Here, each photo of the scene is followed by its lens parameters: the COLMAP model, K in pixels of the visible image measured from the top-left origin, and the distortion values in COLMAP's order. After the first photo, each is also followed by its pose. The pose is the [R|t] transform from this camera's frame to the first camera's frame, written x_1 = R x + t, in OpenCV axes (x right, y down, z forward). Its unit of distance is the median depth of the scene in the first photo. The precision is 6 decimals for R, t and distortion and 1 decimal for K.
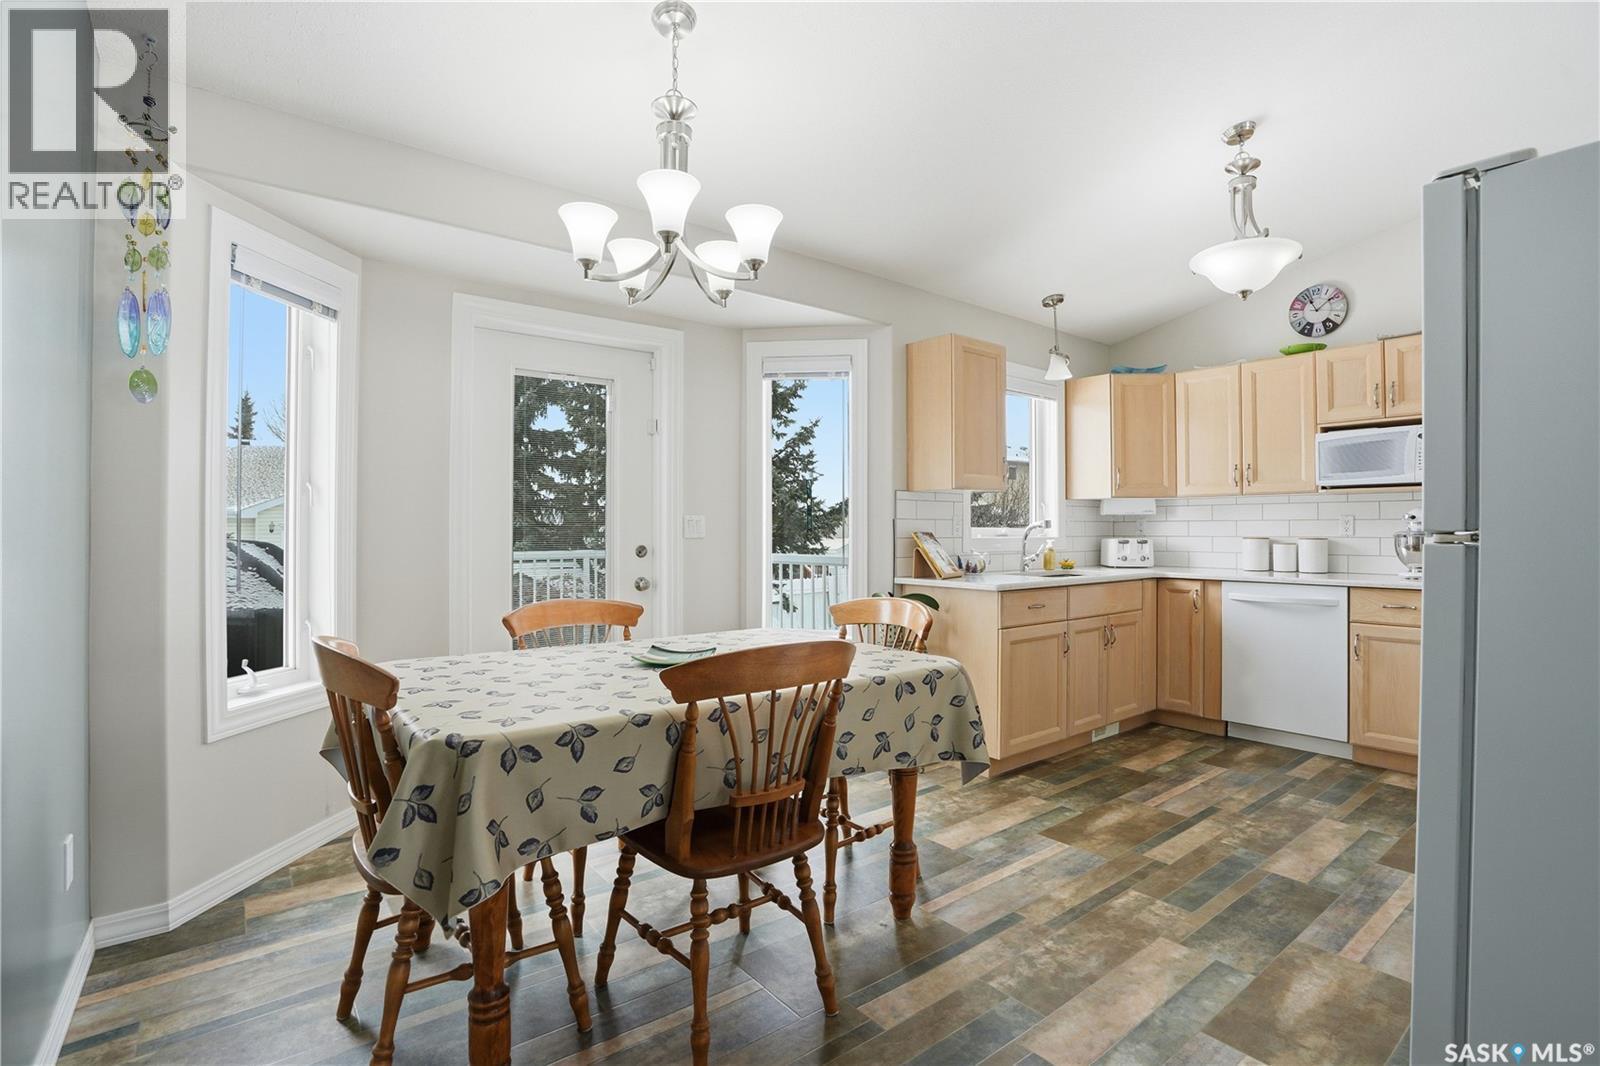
lens RADIAL K [[753.9, 0, 801.0], [0, 753.9, 513.2], [0, 0, 1]] dist [-0.067019, 0.027099]
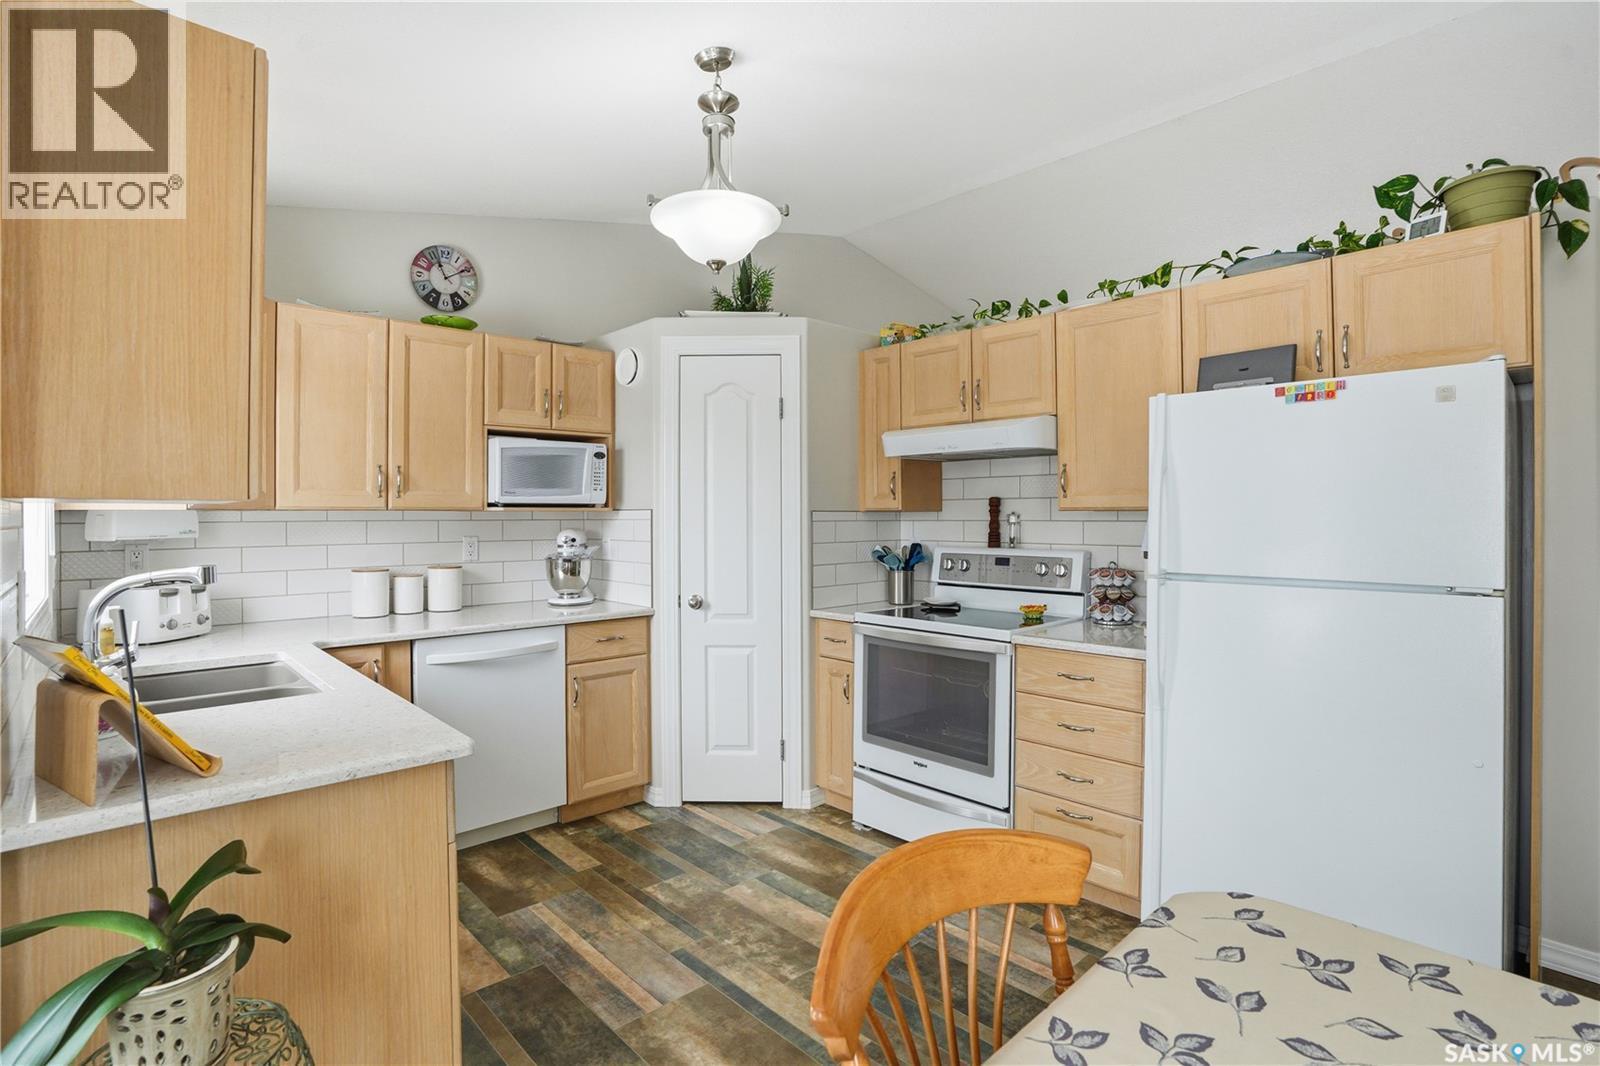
lens RADIAL K [[764.8, 0, 798.7], [0, 764.8, 513.1], [0, 0, 1]] dist [-0.070995, 0.029604]
pose [[-0.088409, 0.001156, 0.996084, -0.141241], [-0.016970, 0.999852, -0.002666, -0.027795], [-0.995940, -0.017139, -0.088376, 0.706341]]
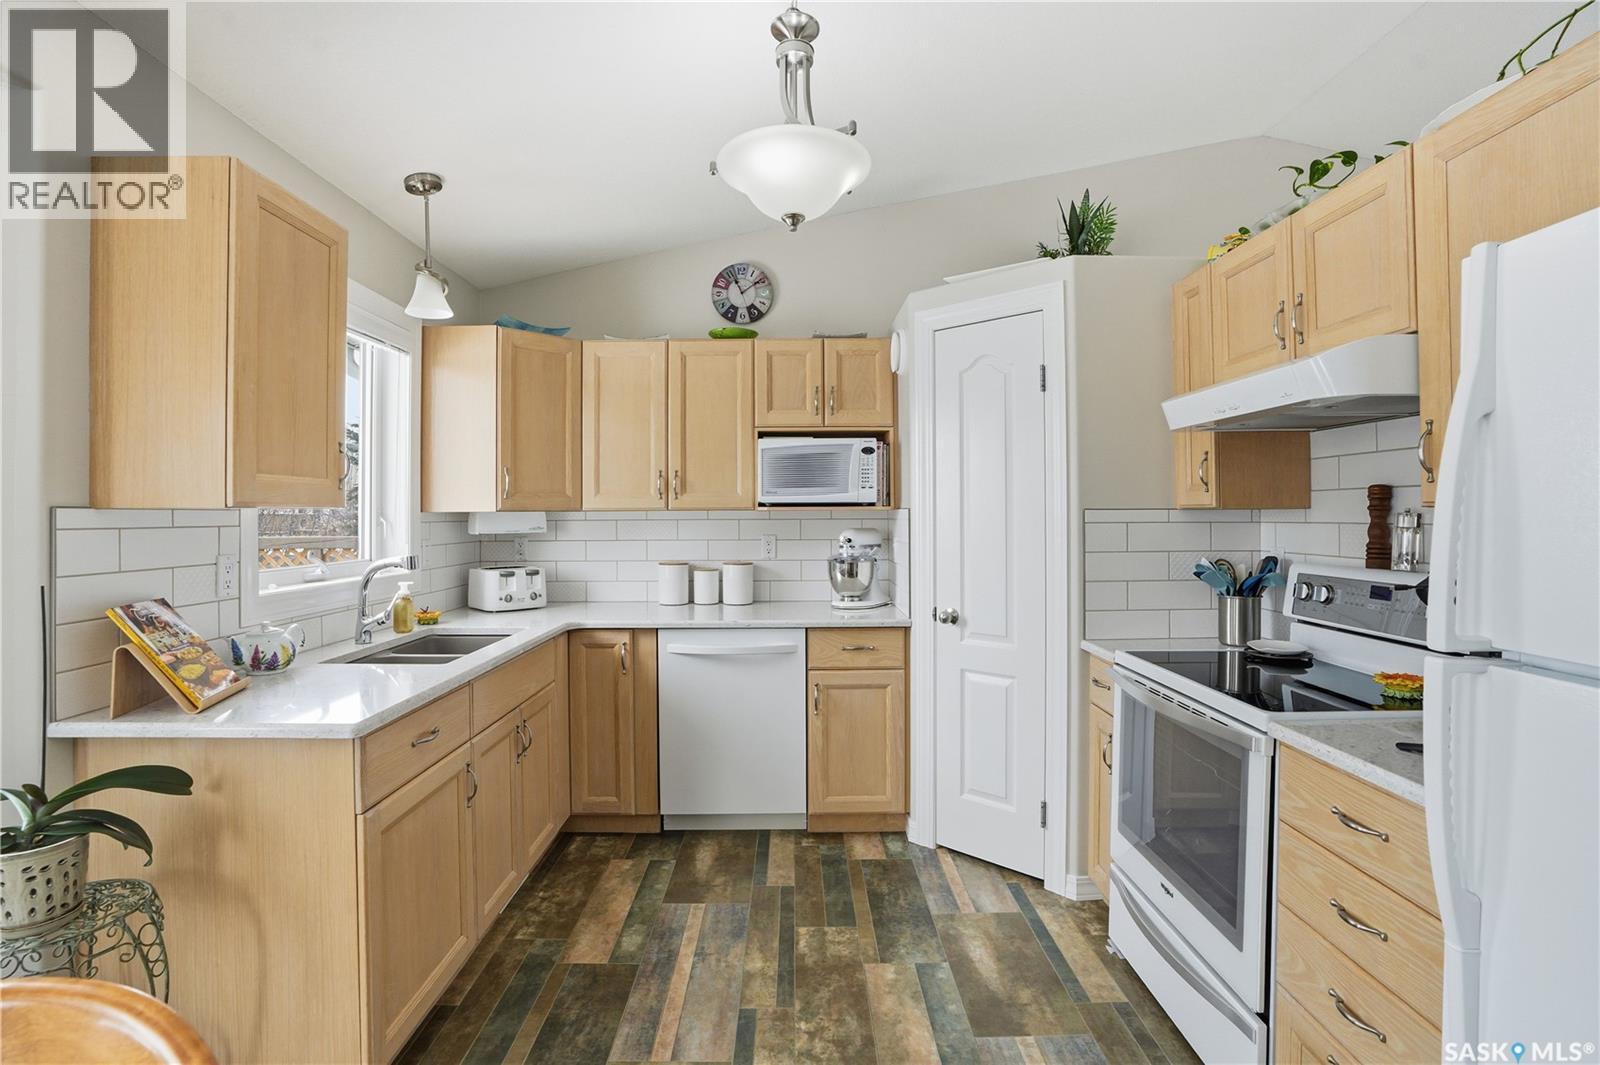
lens RADIAL K [[753.9, 0, 801.0], [0, 753.9, 512.7], [0, 0, 1]] dist [-0.067019, 0.027099]
pose [[0.609541, -0.002480, 0.792751, 0.060291], [-0.010397, 0.999884, 0.011122, -0.034015], [-0.792687, -0.015021, 0.609444, 0.425590]]
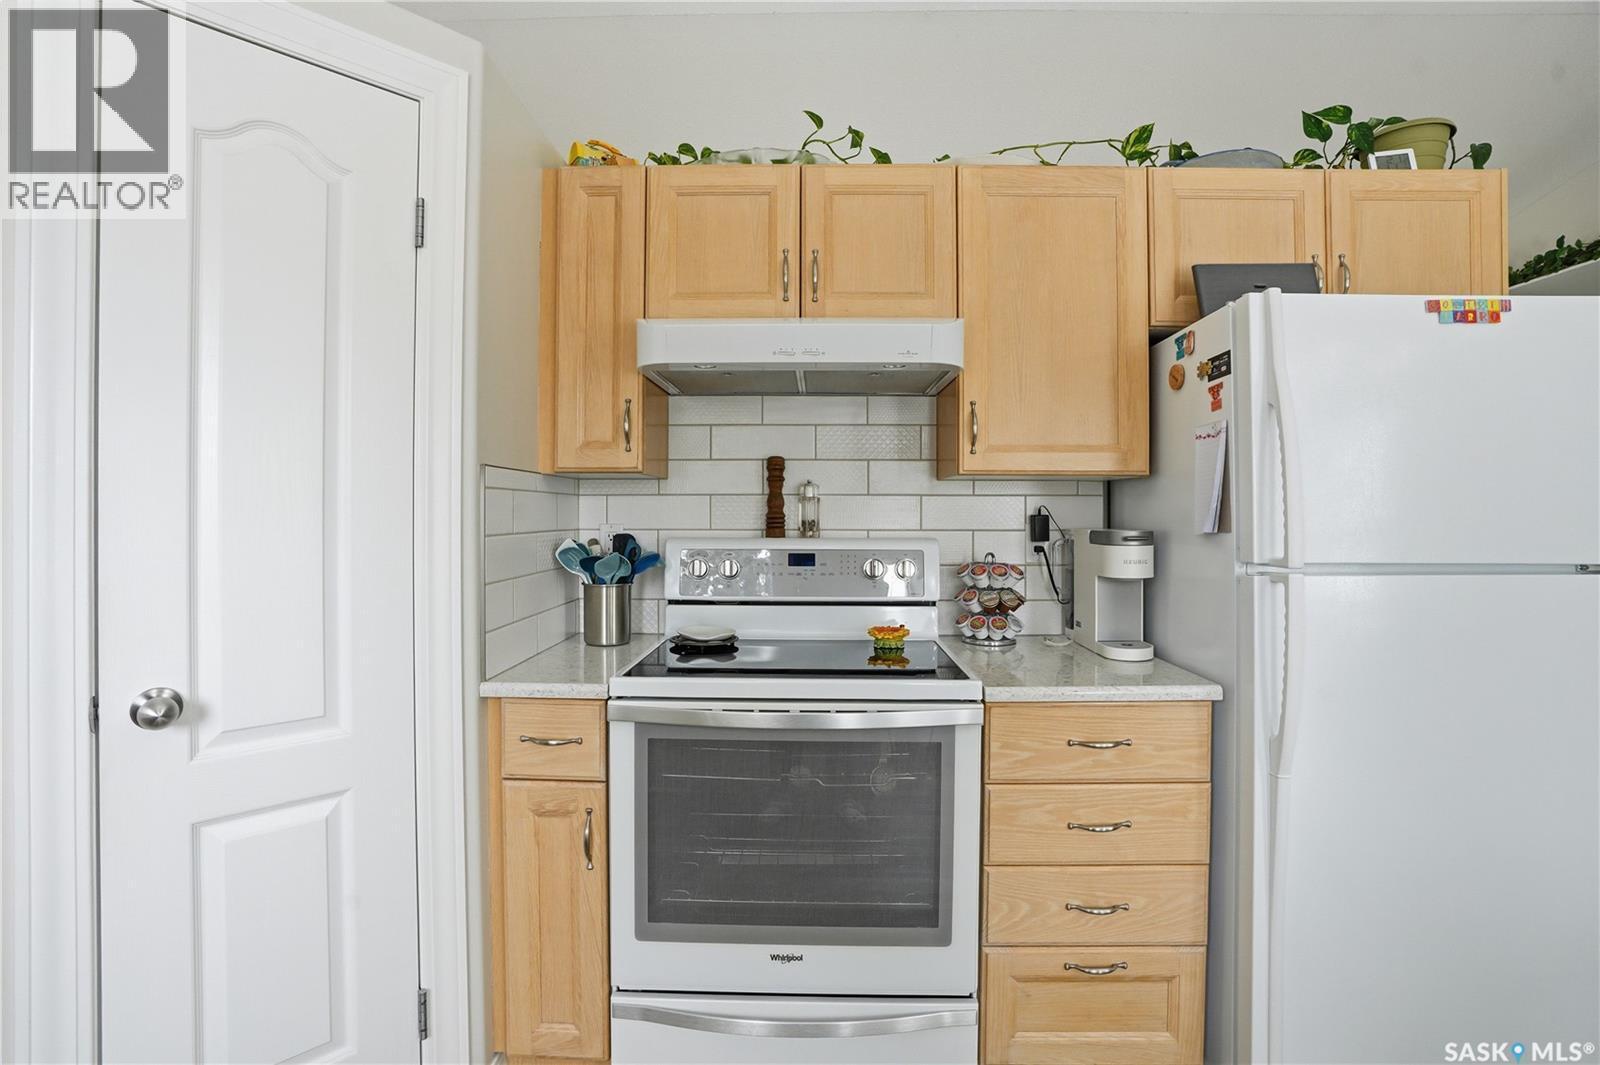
lens RADIAL K [[753.9, 0, 801.0], [0, 753.9, 512.7], [0, 0, 1]] dist [-0.067019, 0.027099]
pose [[-0.773772, -0.004791, 0.633446, 0.335829], [-0.016493, 0.999785, -0.012585, -0.006689], [-0.633250, -0.020185, -0.773684, 0.804966]]
